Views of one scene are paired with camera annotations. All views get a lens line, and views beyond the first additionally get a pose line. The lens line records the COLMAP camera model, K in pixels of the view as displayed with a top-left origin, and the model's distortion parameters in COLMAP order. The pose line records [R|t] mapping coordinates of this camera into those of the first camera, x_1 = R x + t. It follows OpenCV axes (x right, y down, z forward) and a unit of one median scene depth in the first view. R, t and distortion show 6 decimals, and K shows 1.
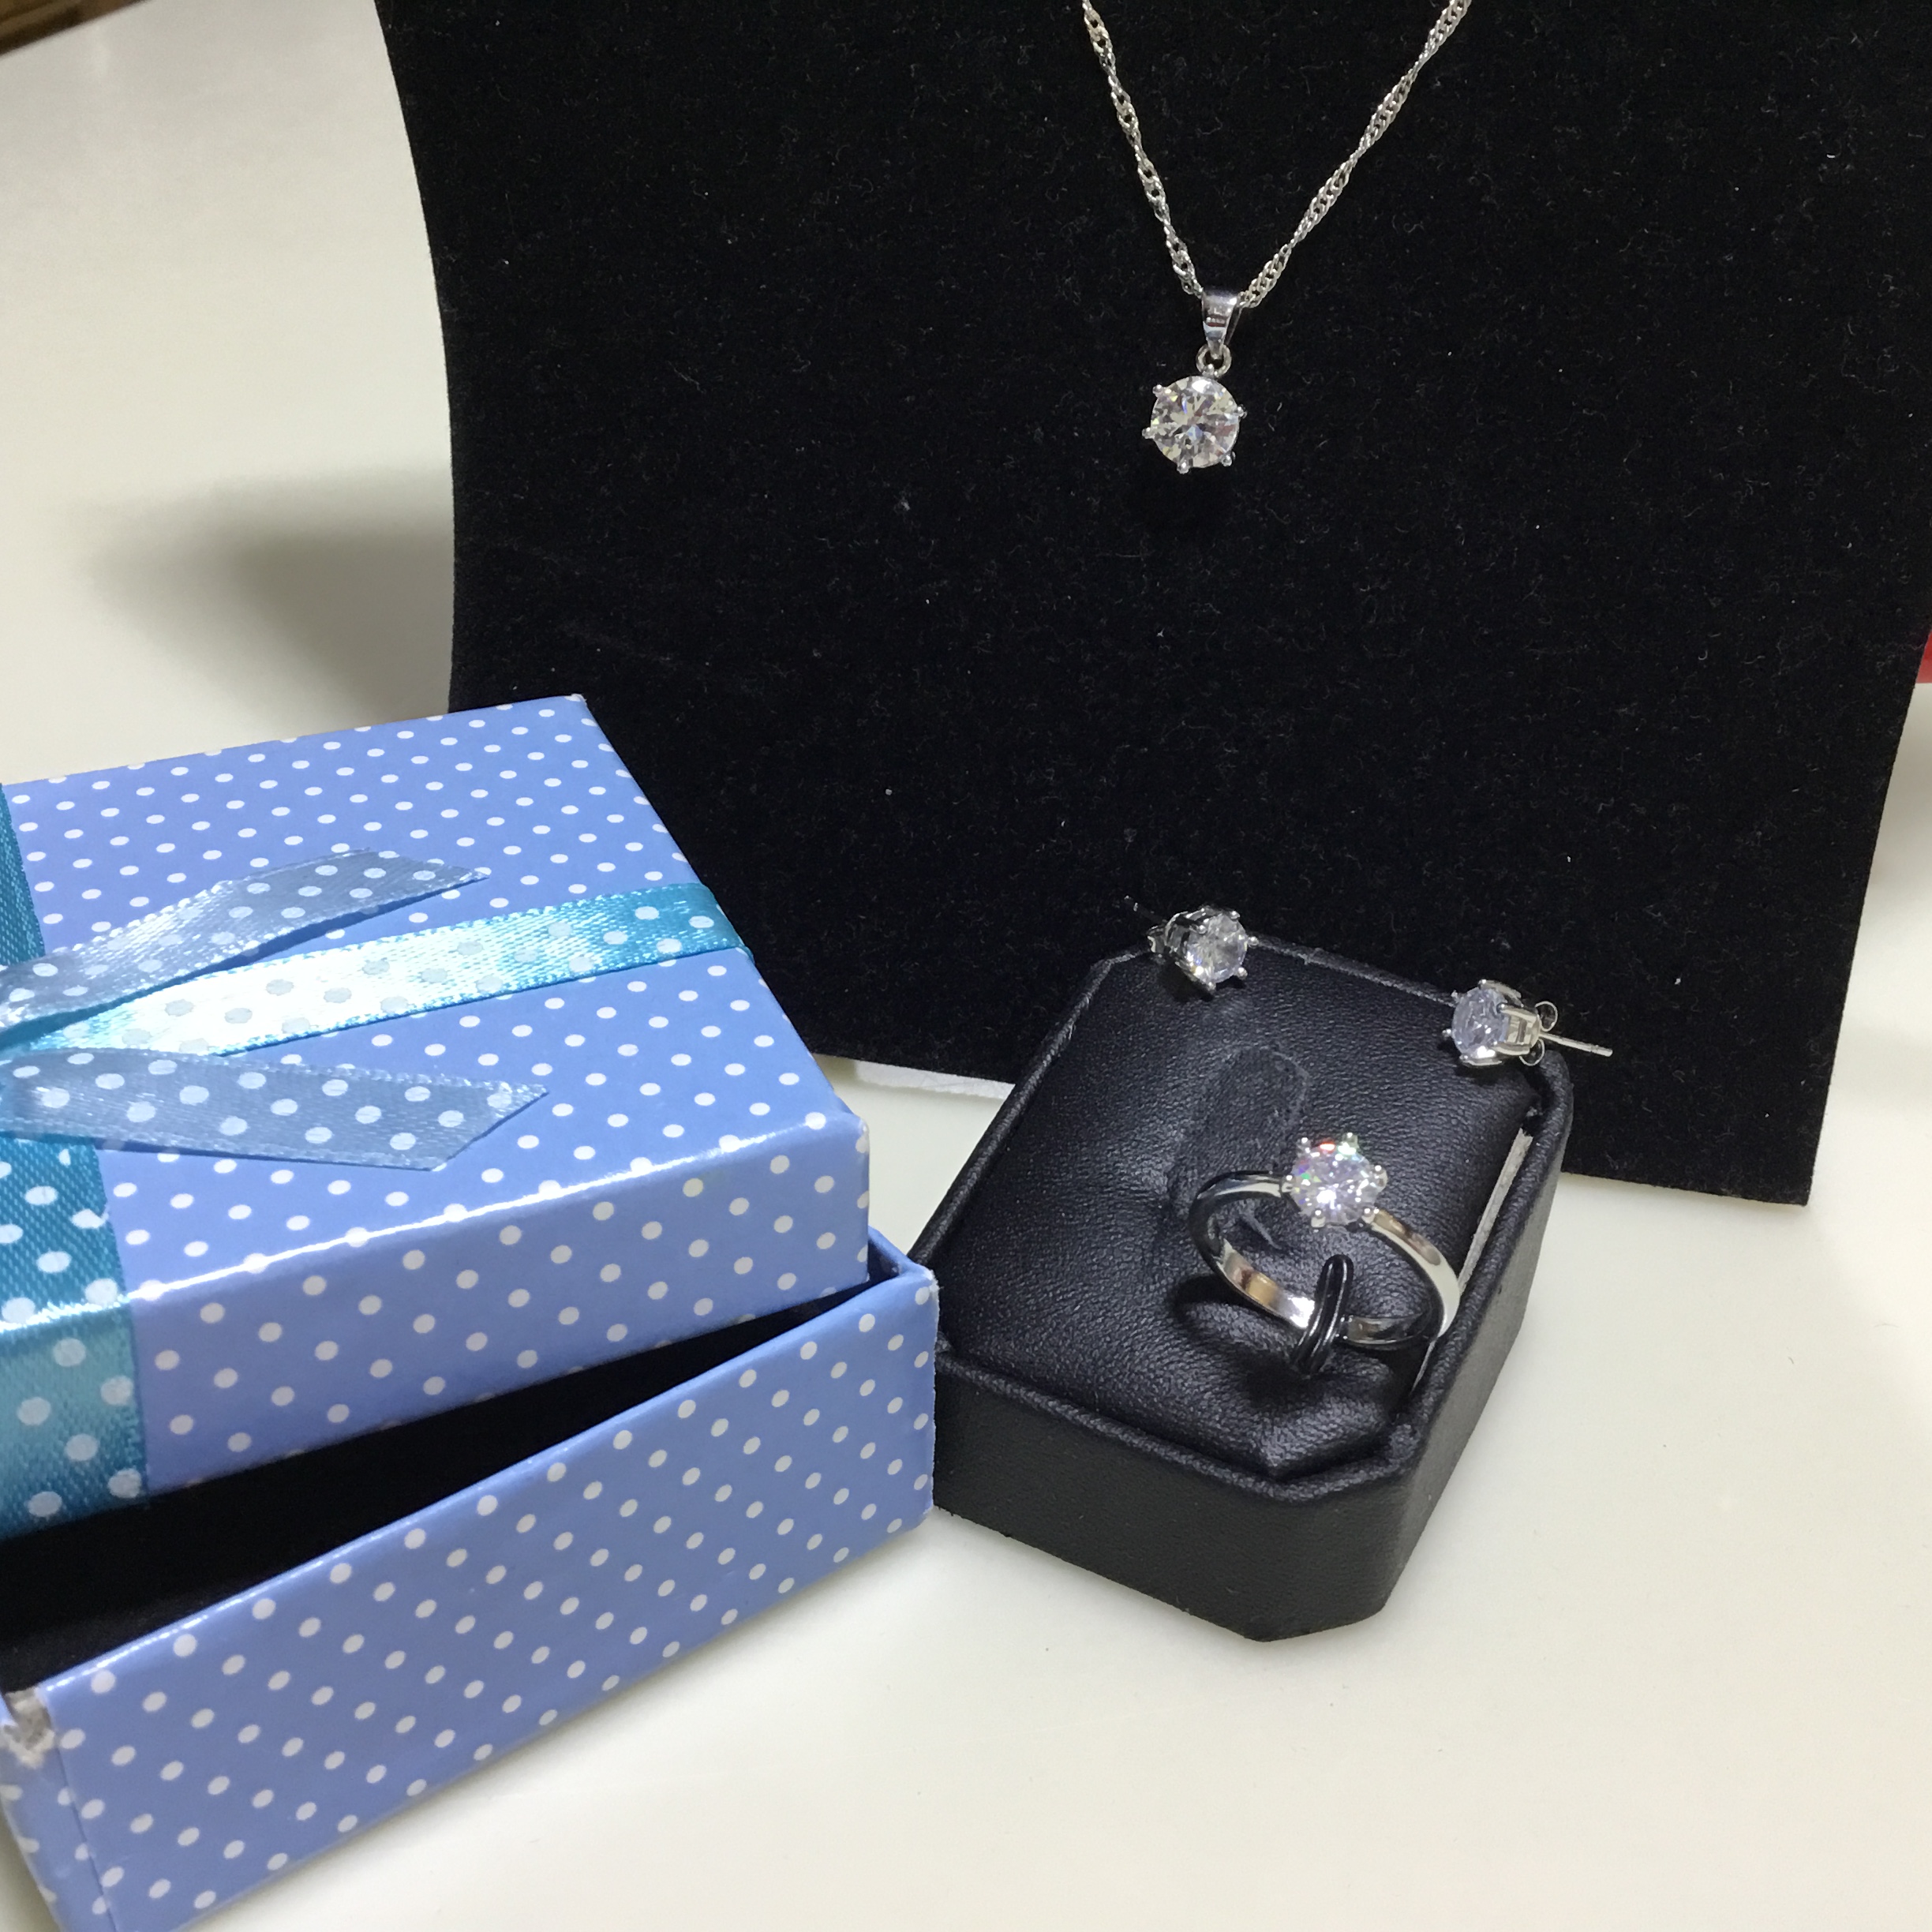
lens RADIAL K [[2332.7, 0, 965.2], [0, 2332.7, 1002.7], [0, 0, 1]] dist [0.141330, -0.399262]
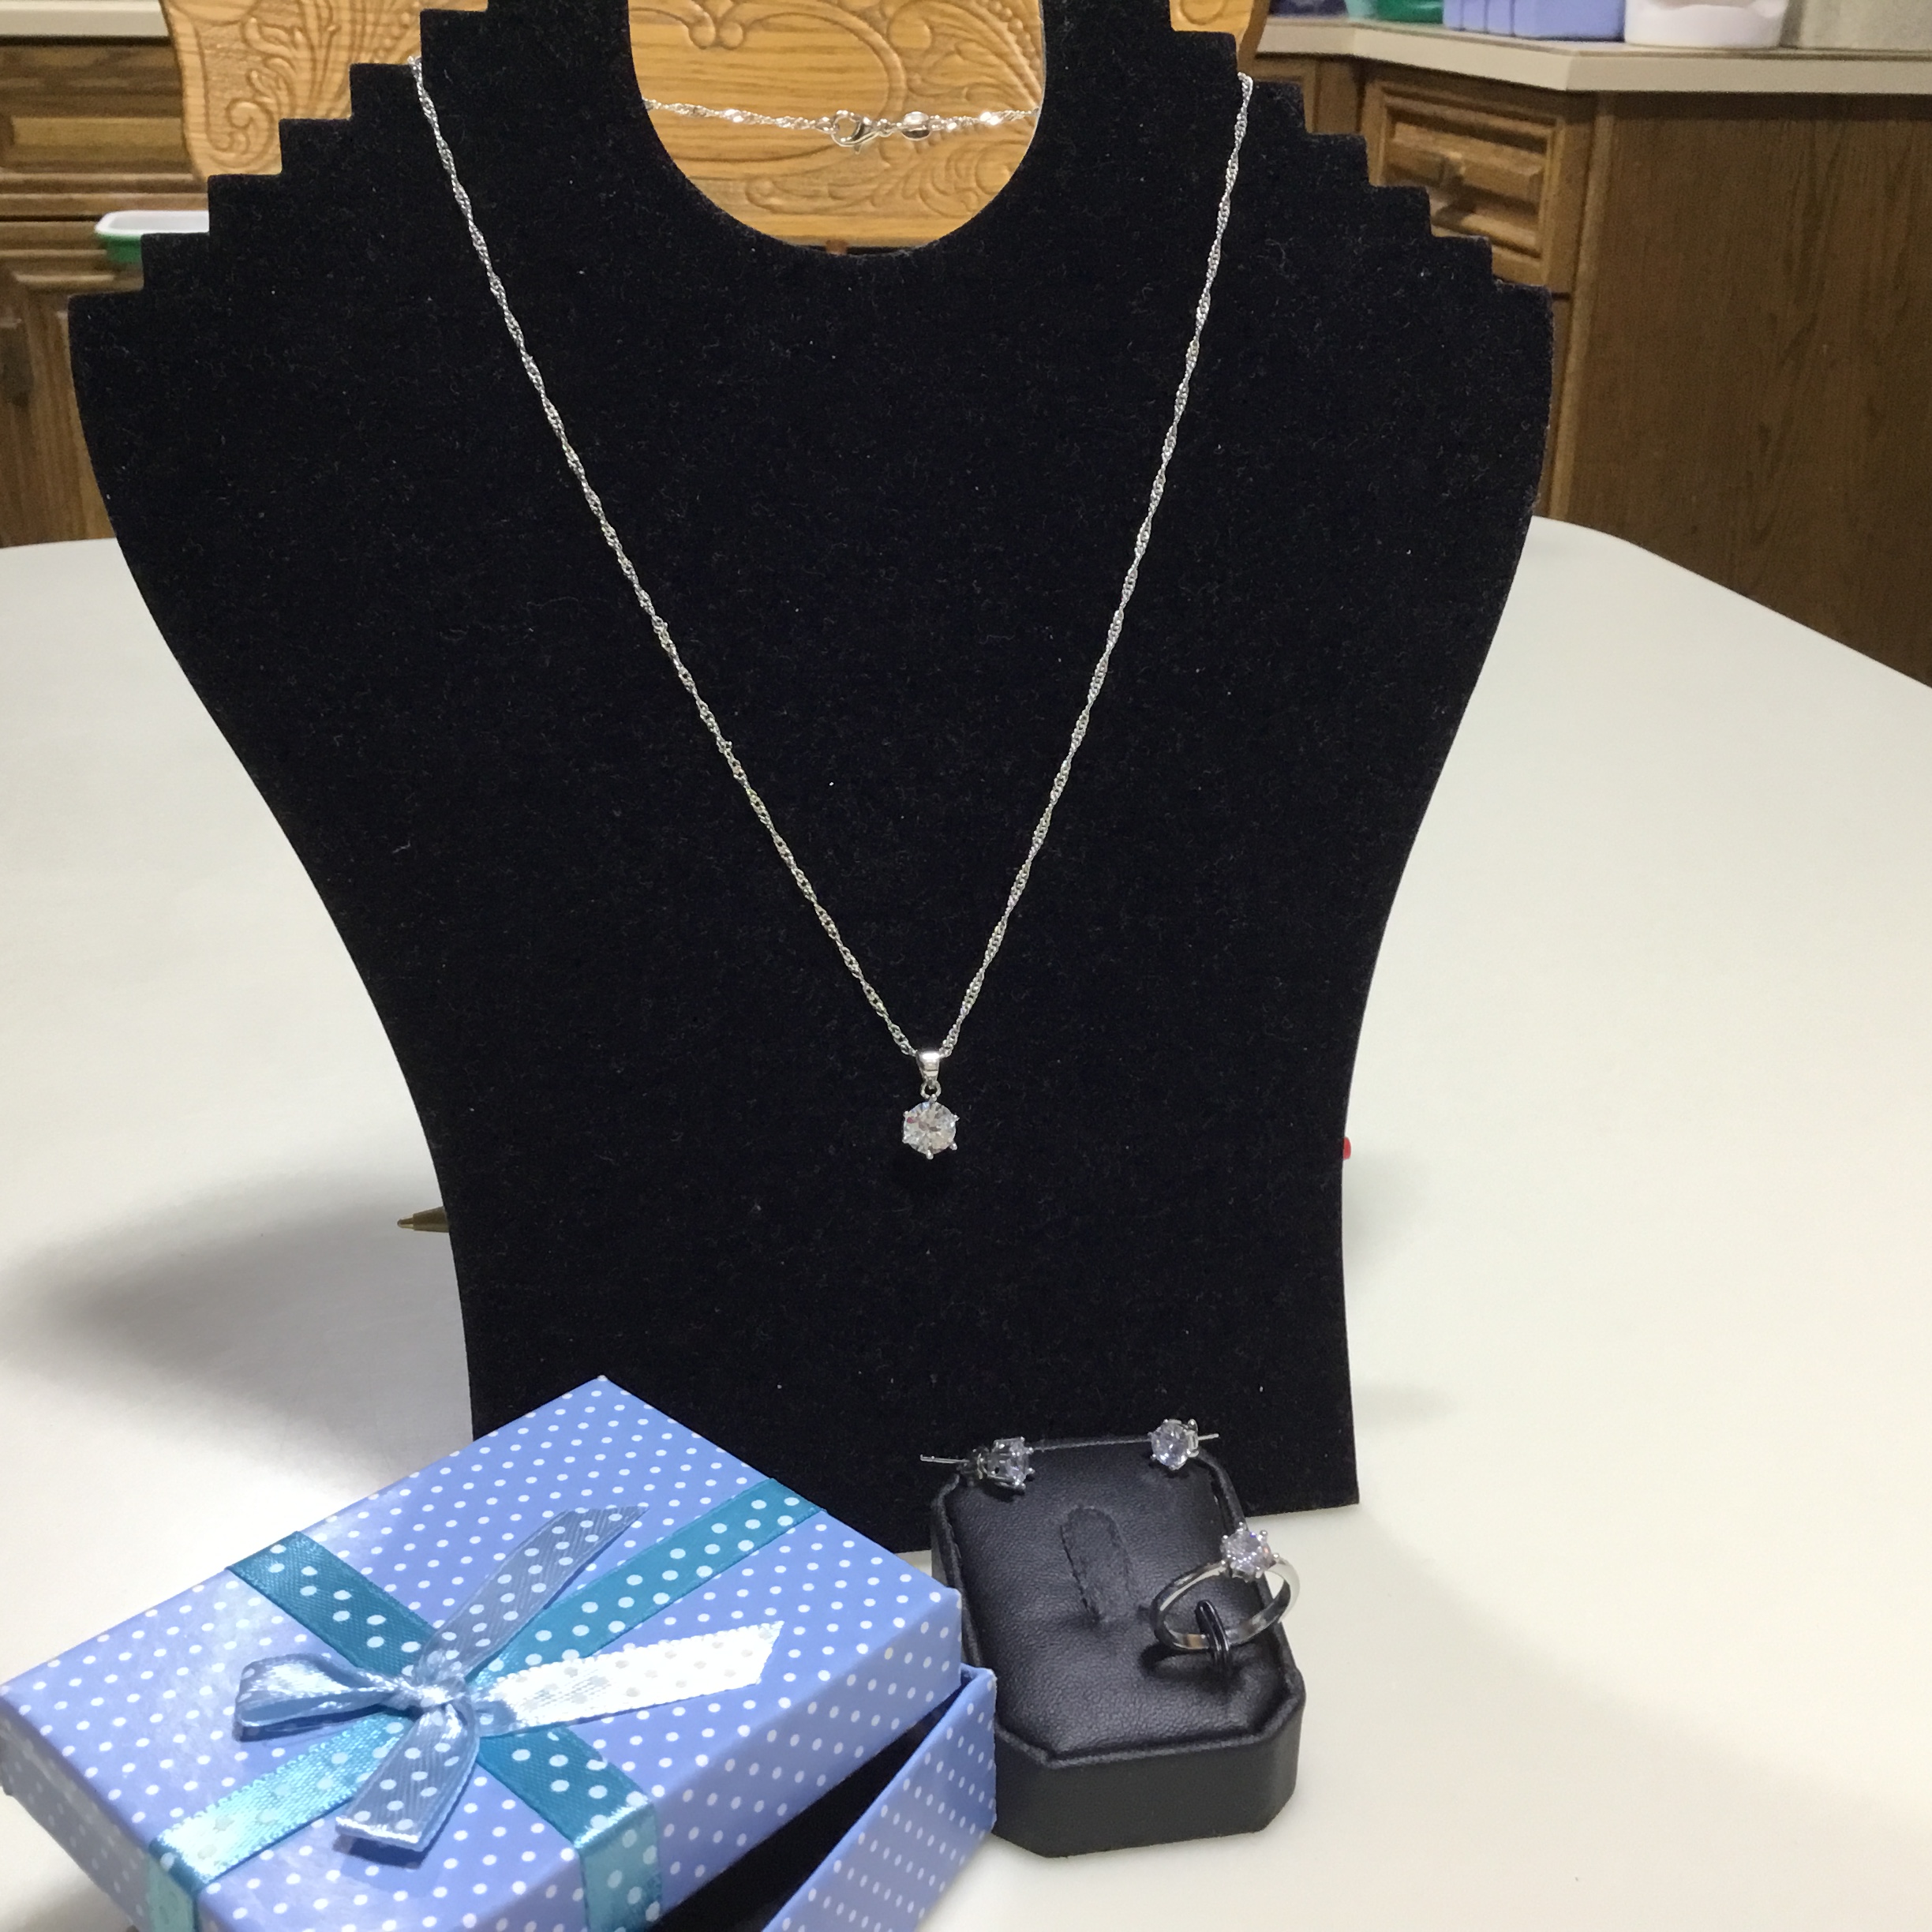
lens RADIAL K [[2332.7, 0, 965.2], [0, 2332.7, 1002.7], [0, 0, 1]] dist [0.141330, -0.399262]
pose [[0.920075, -0.180073, 0.347901, -0.512701], [0.237705, 0.962540, -0.130436, -0.128015], [-0.311380, 0.202709, 0.928413, -0.659633]]
